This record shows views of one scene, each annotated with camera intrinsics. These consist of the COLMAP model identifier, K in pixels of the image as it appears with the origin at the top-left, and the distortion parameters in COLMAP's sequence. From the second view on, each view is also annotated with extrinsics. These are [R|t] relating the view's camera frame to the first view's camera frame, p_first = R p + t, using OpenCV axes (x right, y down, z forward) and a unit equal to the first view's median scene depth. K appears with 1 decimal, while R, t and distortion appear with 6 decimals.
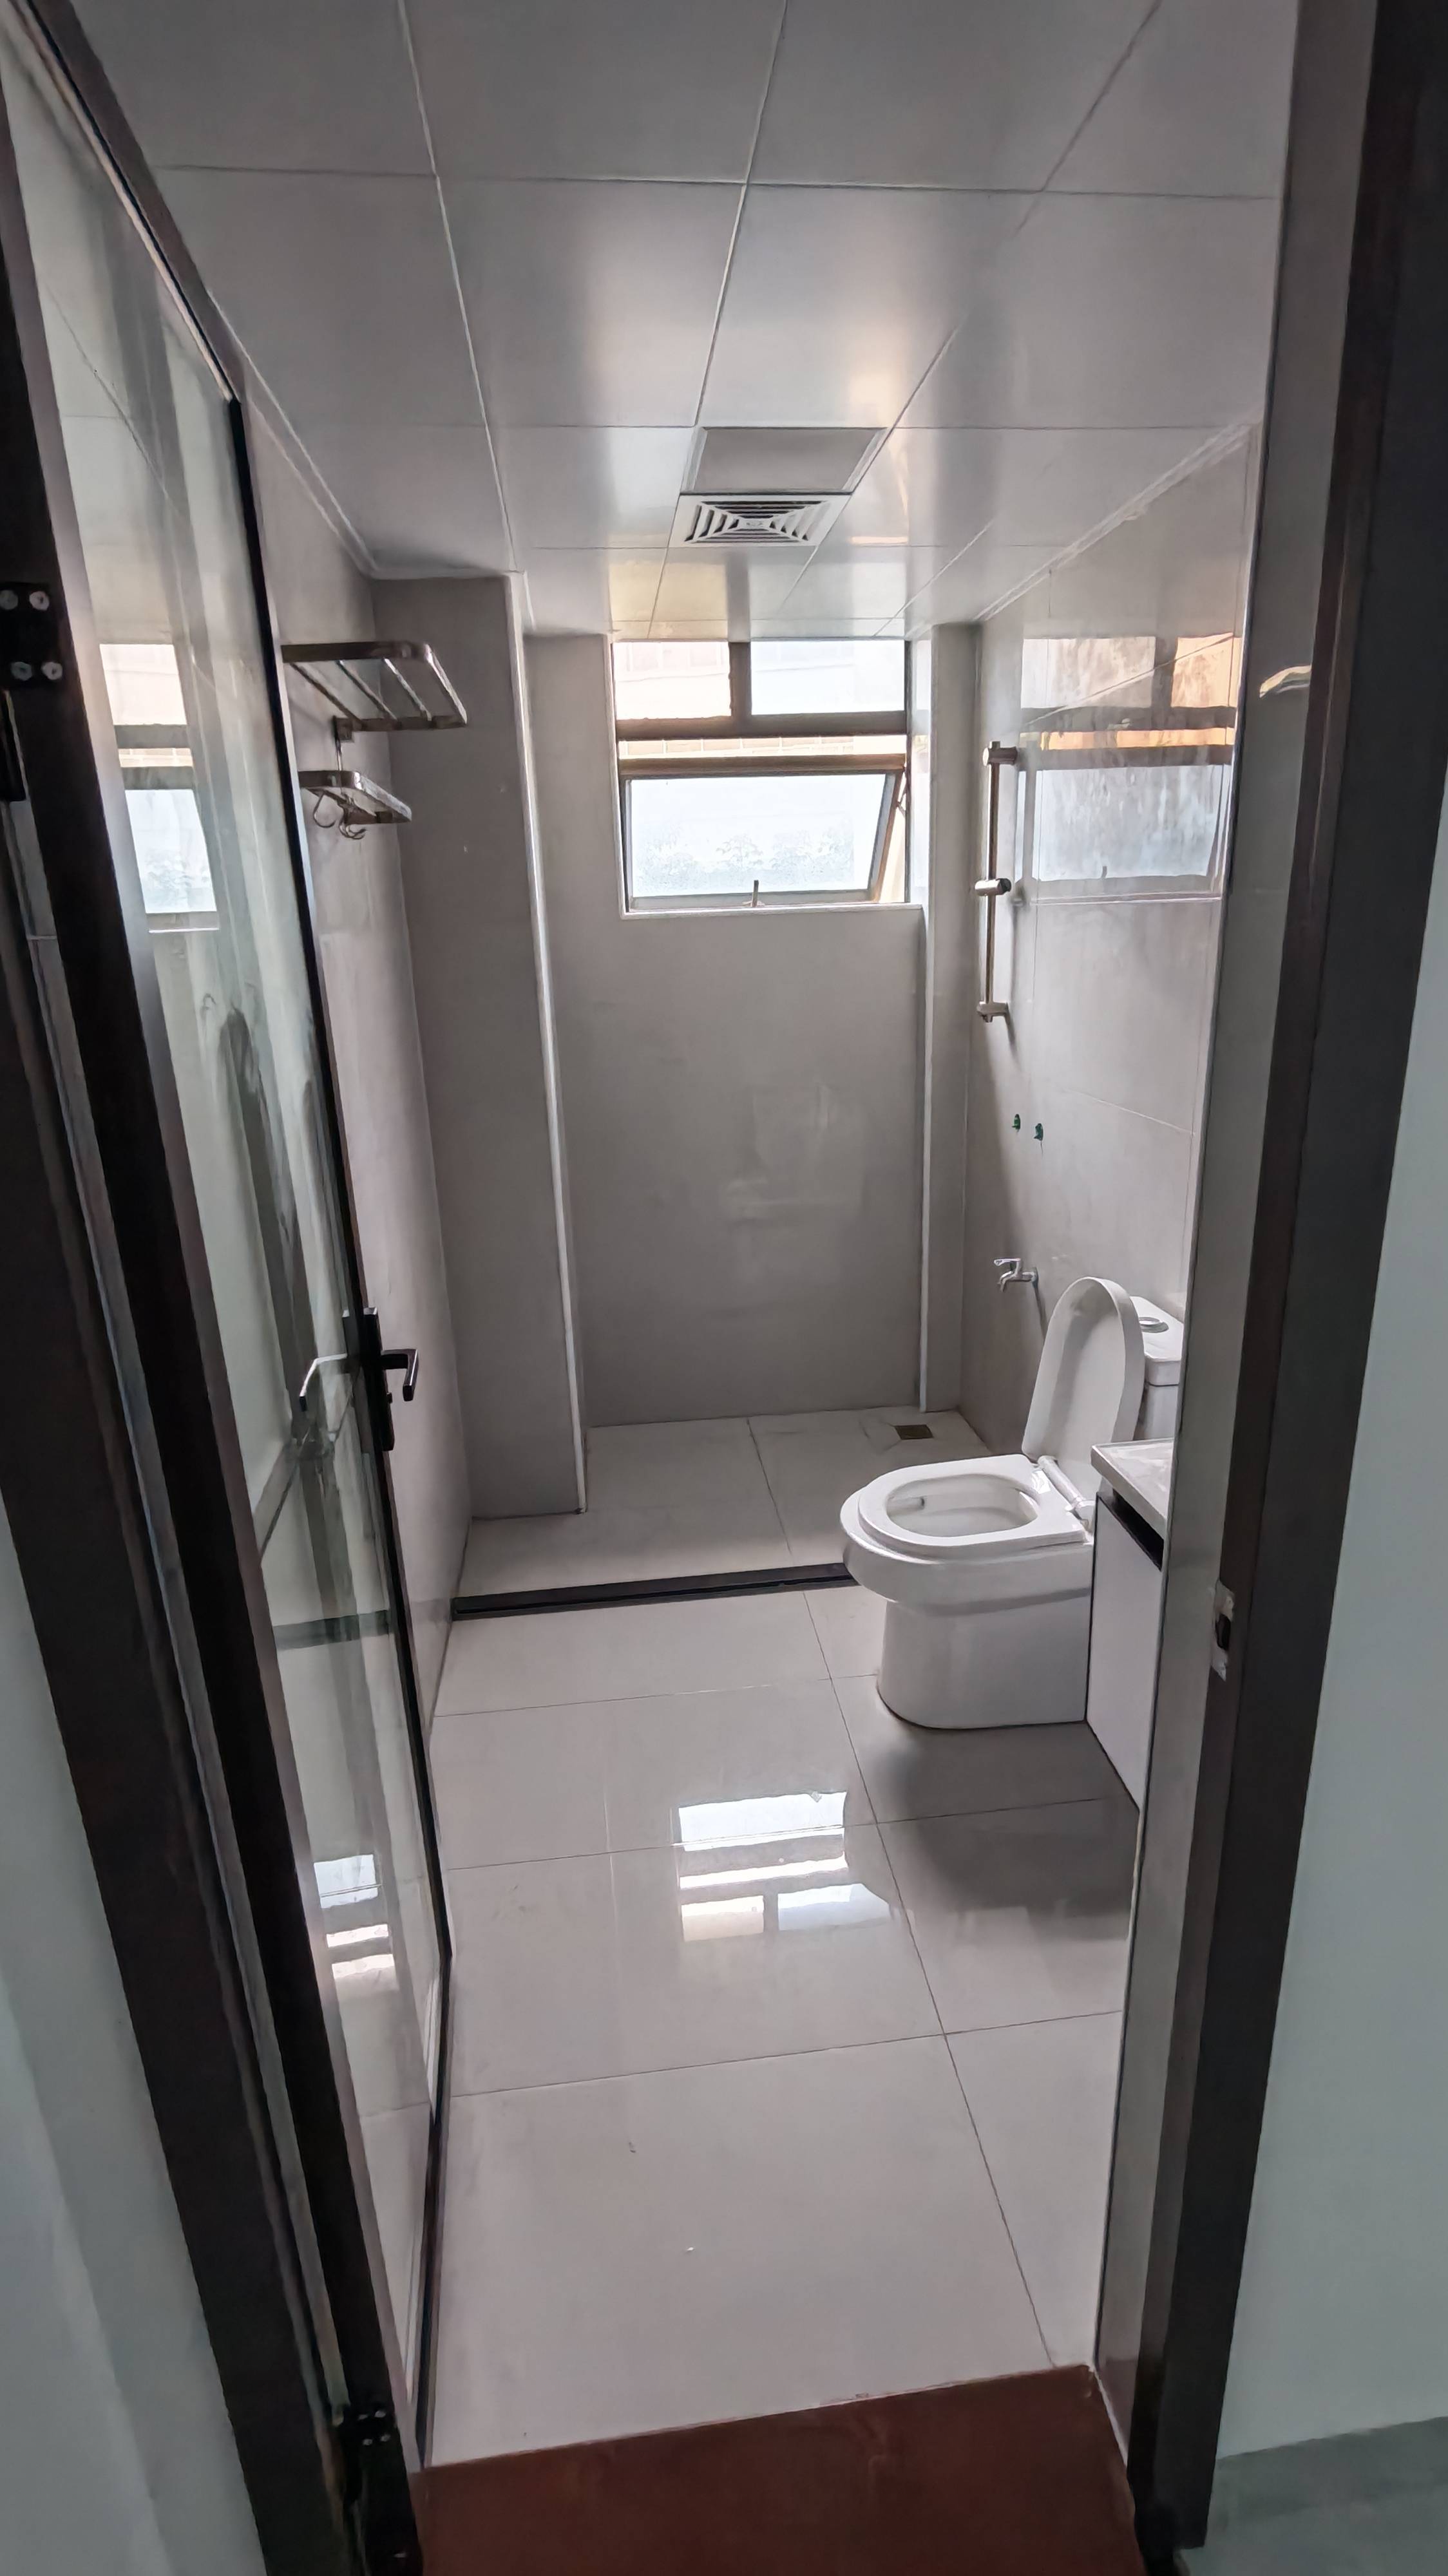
lens RADIAL K [[1177.2, 0, 724.0], [0, 1177.2, 1288.0], [0, 0, 1]] dist [-0.016323, 0.000150]
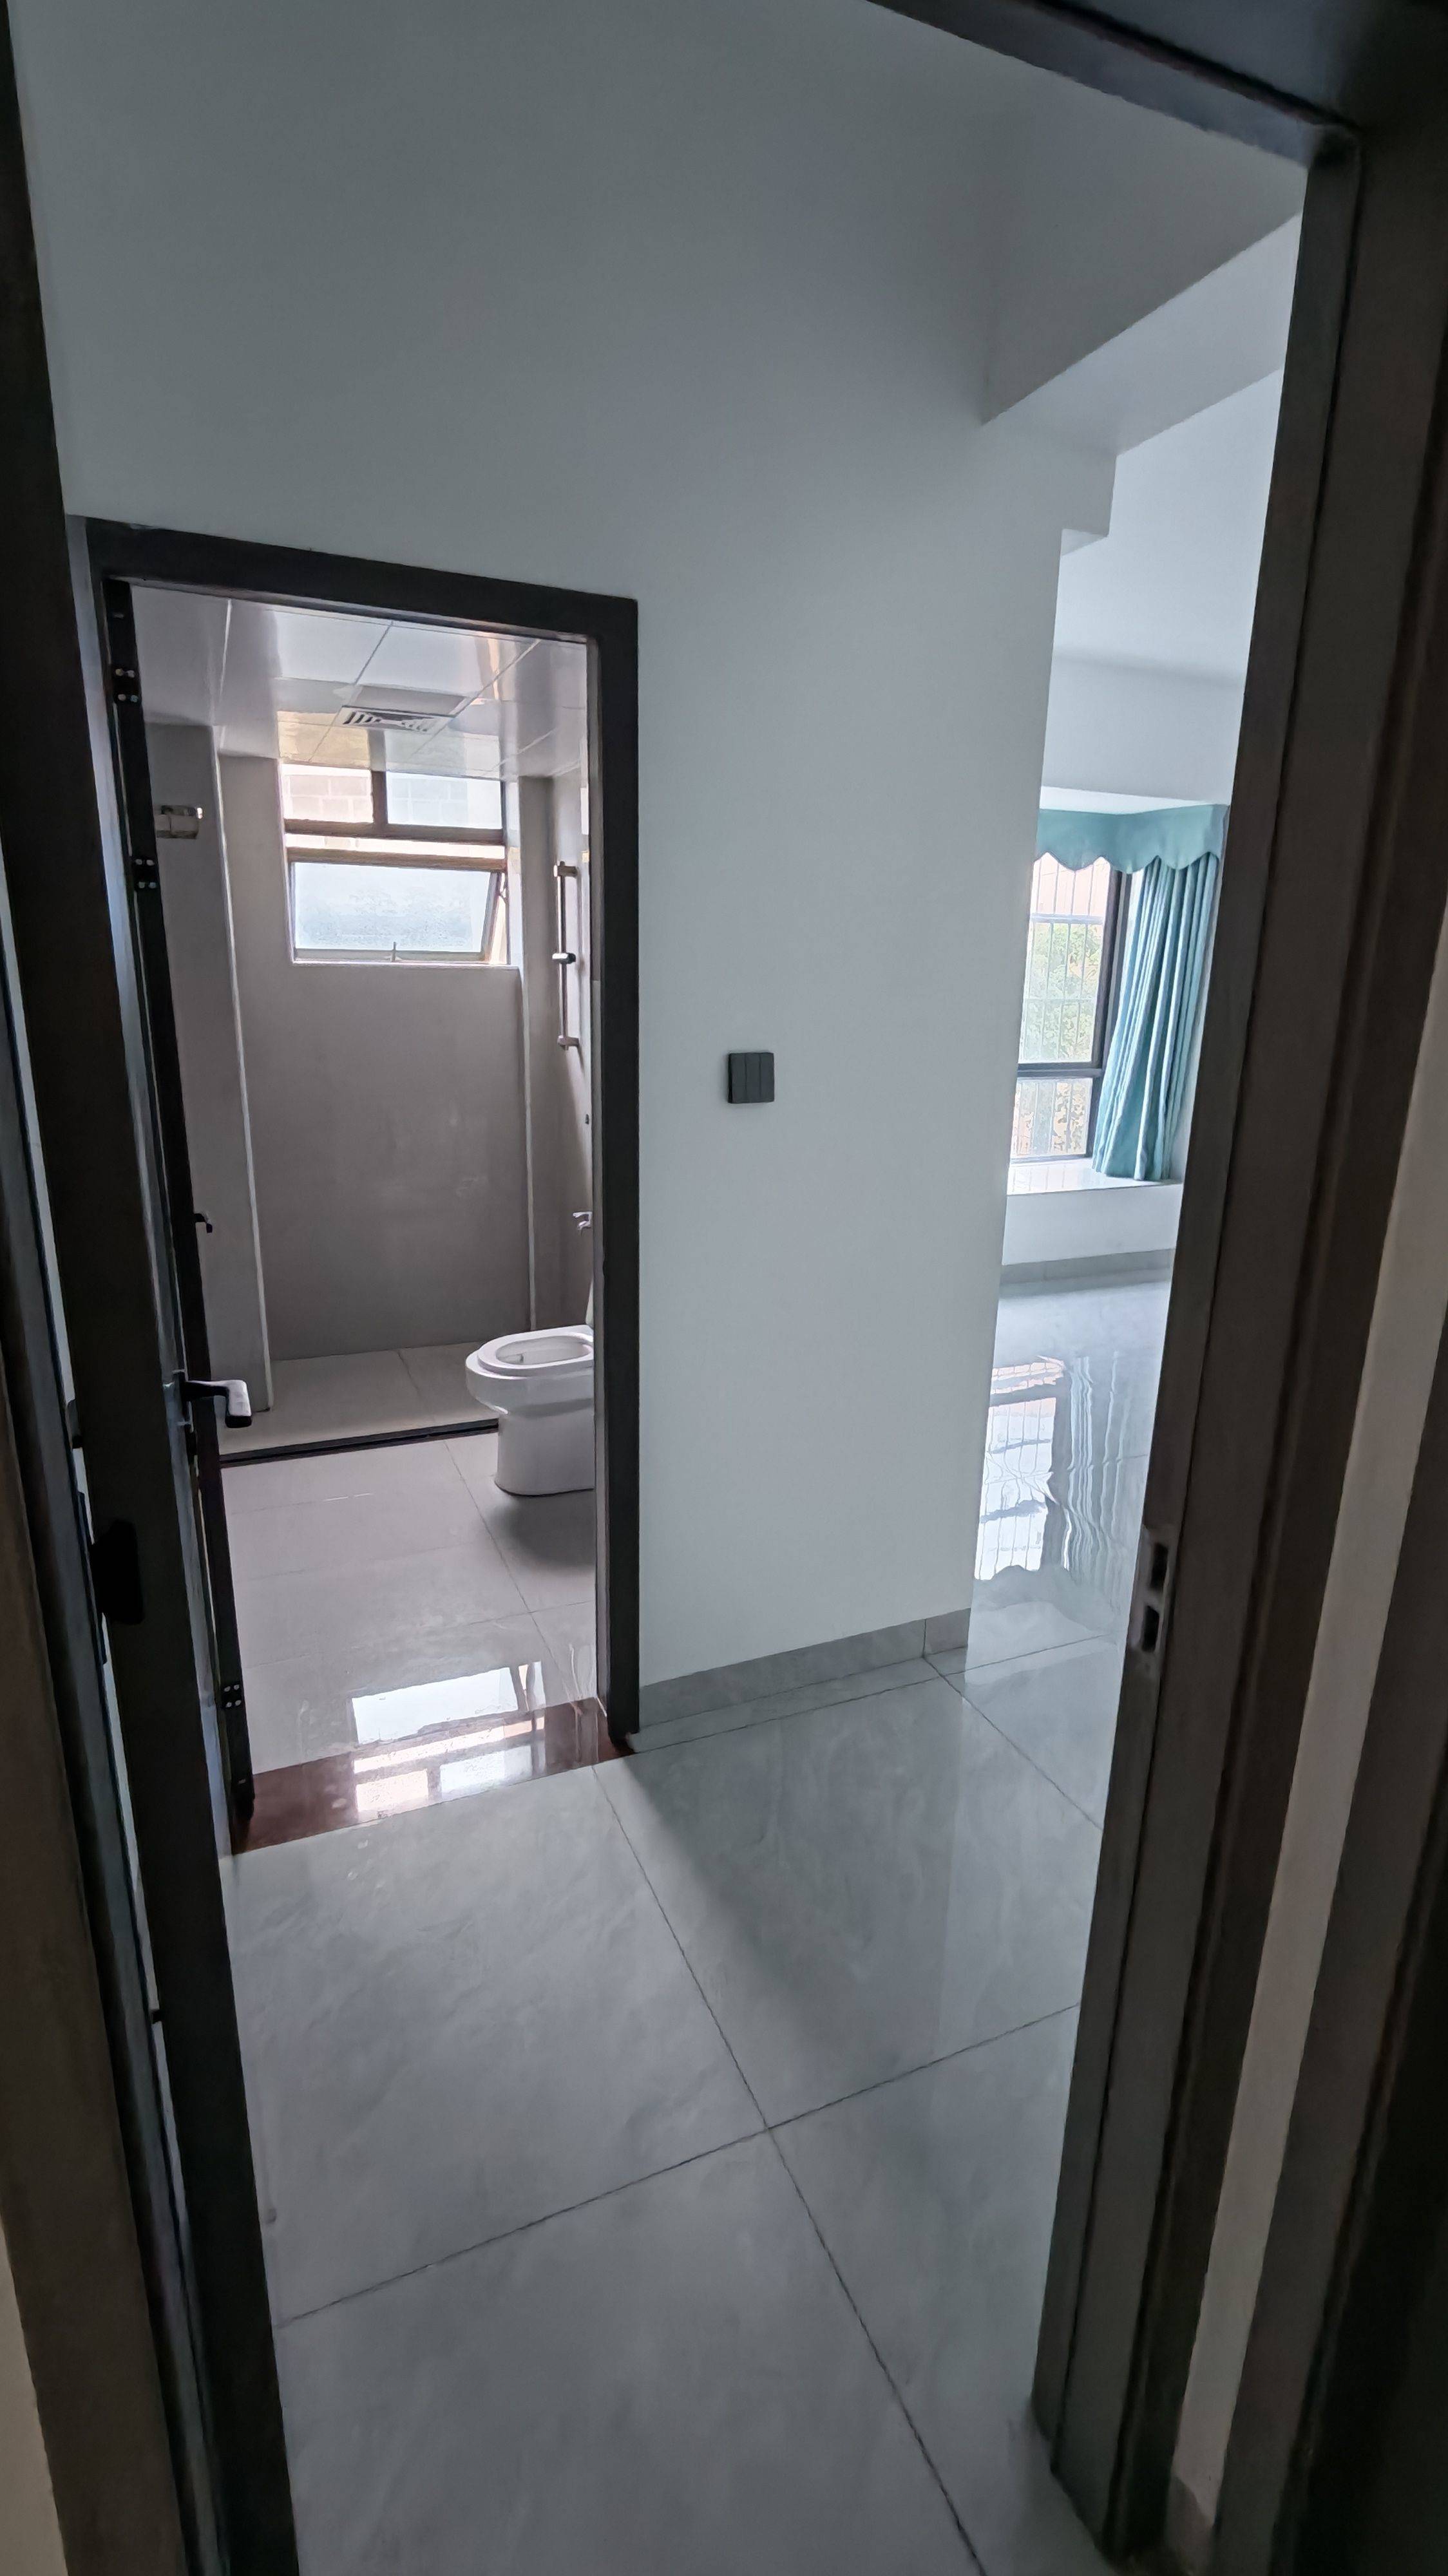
lens RADIAL K [[1177.2, 0, 724.0], [0, 1177.2, 1288.0], [0, 0, 1]] dist [-0.016323, 0.000150]
pose [[0.956483, -0.027214, 0.290518, -0.014690], [0.039619, 0.998533, -0.036905, 0.118467], [-0.289087, 0.046809, 0.956158, -0.397904]]
